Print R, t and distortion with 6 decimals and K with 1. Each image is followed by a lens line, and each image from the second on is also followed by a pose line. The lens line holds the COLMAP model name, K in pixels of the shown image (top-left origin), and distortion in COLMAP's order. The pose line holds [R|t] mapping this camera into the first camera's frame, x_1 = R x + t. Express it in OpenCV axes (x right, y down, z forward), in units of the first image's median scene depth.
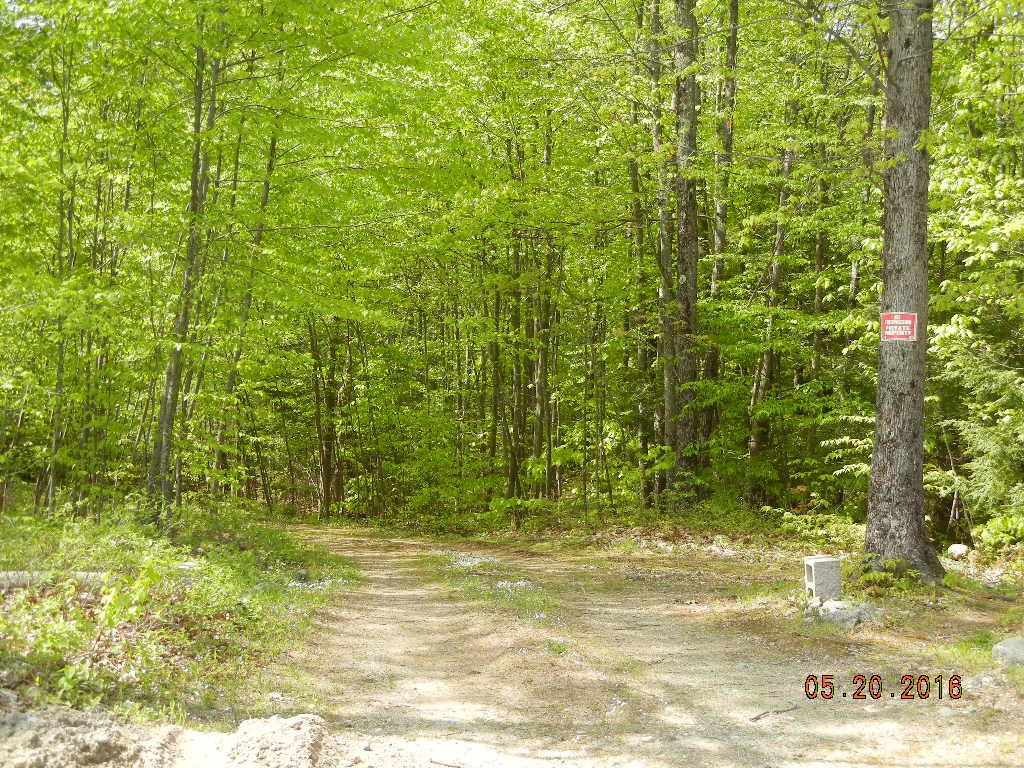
lens RADIAL K [[1756.0, 0, 511.9], [0, 1756.0, 384.5], [0, 0, 1]] dist [-0.012660, 0.000000]
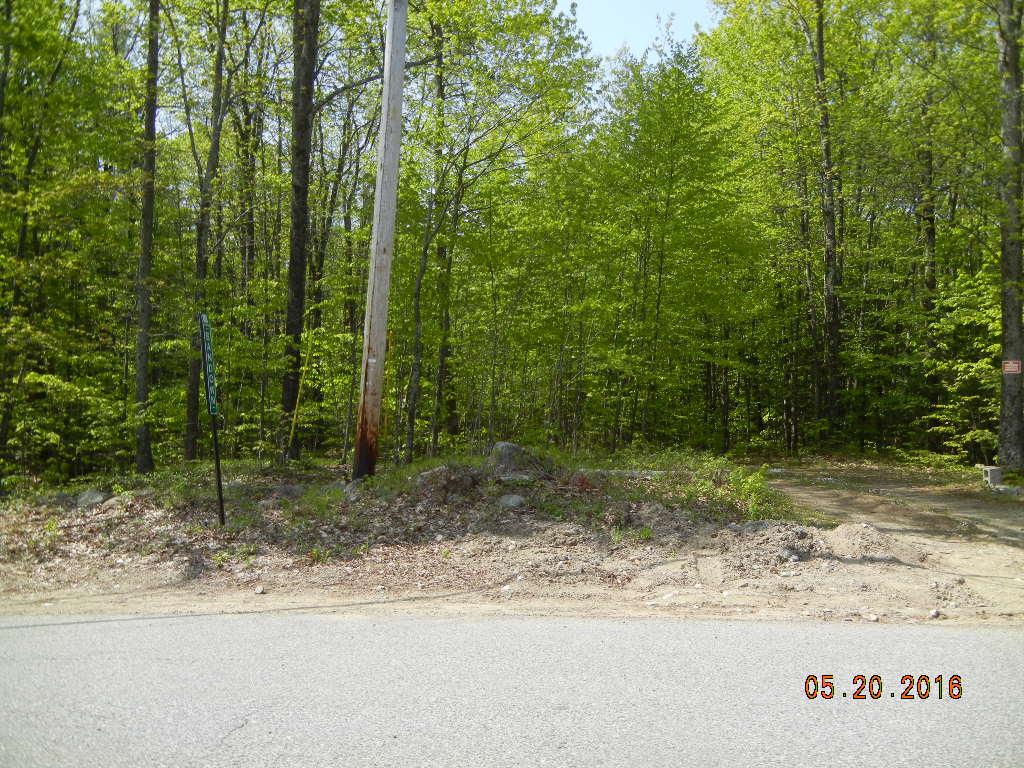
lens RADIAL K [[895.2, 0, 512.2], [0, 895.2, 384.0], [0, 0, 1]] dist [-0.000816, 0.043011]
pose [[0.994439, -0.009371, -0.104901, -0.310147], [0.008965, 0.999950, -0.004345, -0.011703], [0.104936, 0.003380, 0.994473, -0.243609]]
